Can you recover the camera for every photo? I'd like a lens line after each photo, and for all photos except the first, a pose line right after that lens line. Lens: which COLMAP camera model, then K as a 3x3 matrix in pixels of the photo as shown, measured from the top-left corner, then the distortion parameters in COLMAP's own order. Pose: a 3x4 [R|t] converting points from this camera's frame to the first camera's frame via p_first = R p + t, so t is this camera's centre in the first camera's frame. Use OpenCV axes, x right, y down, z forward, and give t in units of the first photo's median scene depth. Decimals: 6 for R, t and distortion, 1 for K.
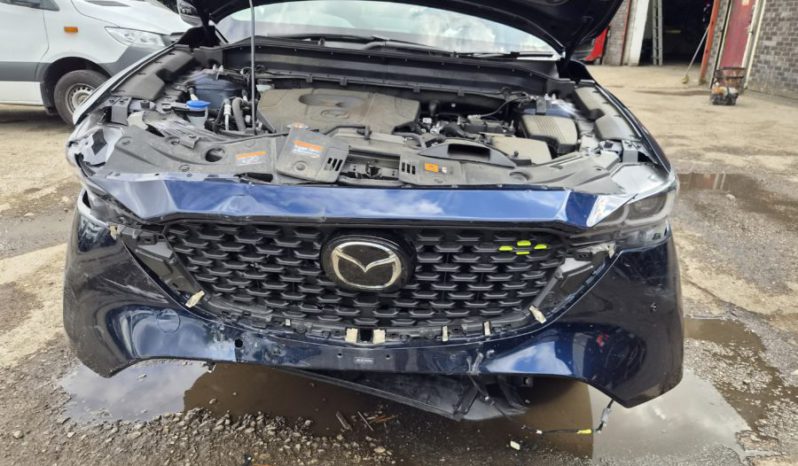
lens RADIAL K [[534.5, 0, 399.0], [0, 534.5, 233.0], [0, 0, 1]] dist [0.061024, -0.049191]
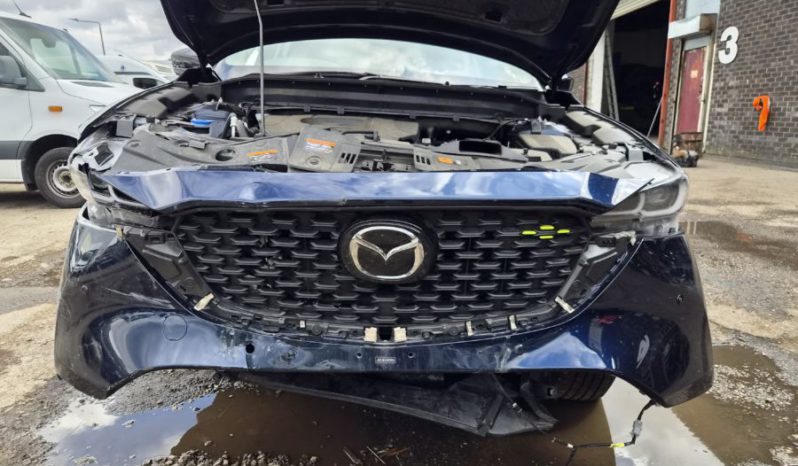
lens RADIAL K [[532.9, 0, 387.8], [0, 532.9, 232.0], [0, 0, 1]] dist [0.062523, -0.051628]
pose [[0.999026, -0.032886, 0.029425, -0.068377], [0.036831, 0.988668, -0.145529, 0.128420], [-0.024306, 0.146471, 0.988916, 0.037388]]
